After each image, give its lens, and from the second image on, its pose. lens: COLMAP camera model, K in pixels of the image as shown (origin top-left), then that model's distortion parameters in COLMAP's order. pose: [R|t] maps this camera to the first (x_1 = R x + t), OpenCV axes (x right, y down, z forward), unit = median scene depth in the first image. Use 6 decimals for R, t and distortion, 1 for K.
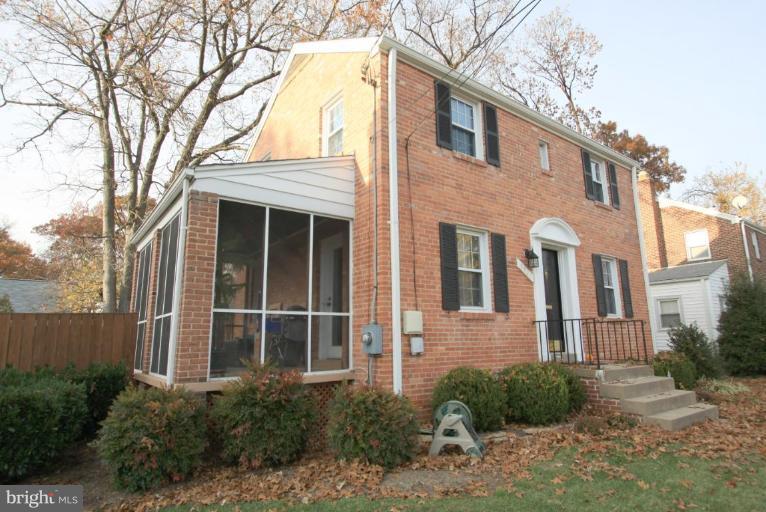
lens RADIAL K [[431.2, 0, 376.9], [0, 431.2, 253.6], [0, 0, 1]] dist [-0.000437, 0.000334]
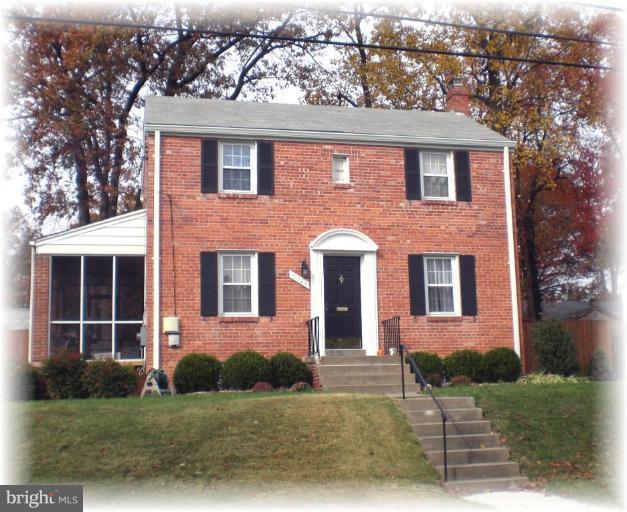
lens RADIAL K [[853.3, 0, 315.5], [0, 853.3, 256.0], [0, 0, 1]] dist [-0.053821, 0.000000]
pose [[0.914399, -0.080039, -0.396824, 1.531670], [0.093244, 0.995544, 0.014061, -0.062777], [0.393930, -0.049859, 0.917787, -1.313398]]
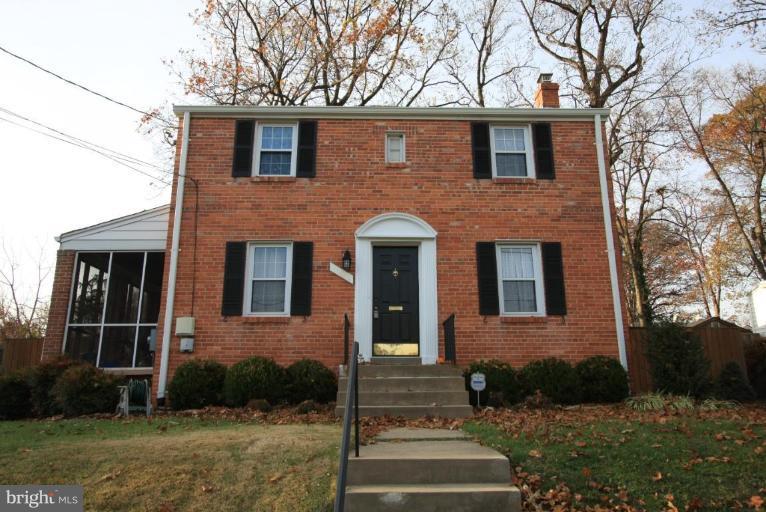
lens RADIAL K [[547.9, 0, 381.8], [0, 547.9, 253.1], [0, 0, 1]] dist [-0.000178, 0.008087]
pose [[0.817592, -0.139103, -0.558743, 1.319182], [0.107981, 0.990205, -0.088514, 0.135201], [0.565582, 0.012035, 0.824604, 0.005006]]
